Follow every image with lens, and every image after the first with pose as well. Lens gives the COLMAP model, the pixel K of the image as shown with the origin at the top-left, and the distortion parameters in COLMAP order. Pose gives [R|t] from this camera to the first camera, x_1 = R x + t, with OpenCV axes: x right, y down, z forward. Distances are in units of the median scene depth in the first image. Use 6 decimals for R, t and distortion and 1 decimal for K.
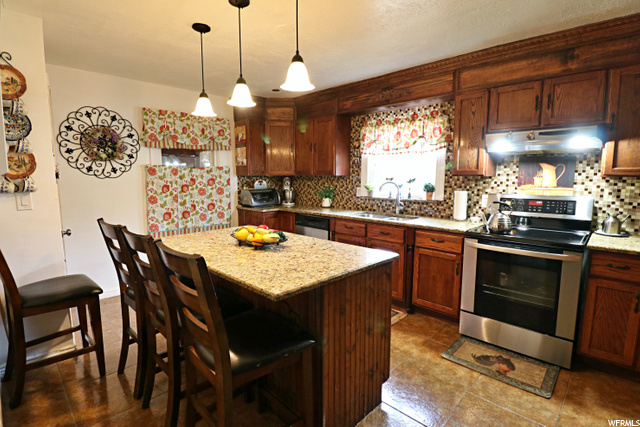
lens RADIAL K [[317.9, 0, 320.0], [0, 317.9, 213.5], [0, 0, 1]] dist [0.002698, 0.000156]
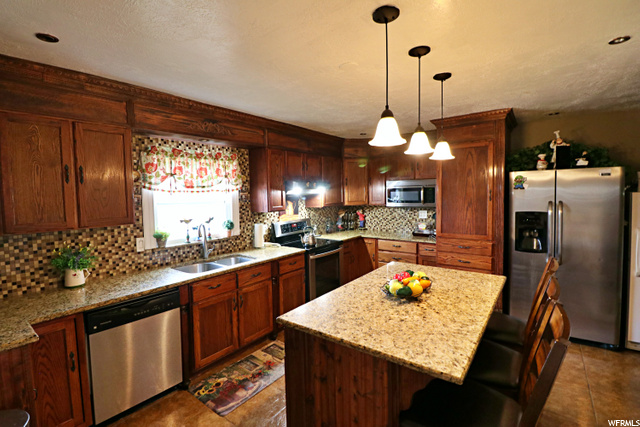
lens RADIAL K [[275.7, 0, 320.0], [0, 275.7, 213.5], [0, 0, 1]] dist [0.000286, 0.000025]
pose [[-0.075657, -0.063636, 0.995101, -0.599100], [0.150462, 0.985806, 0.074481, -0.145831], [-0.985717, 0.155360, -0.065008, 0.786648]]
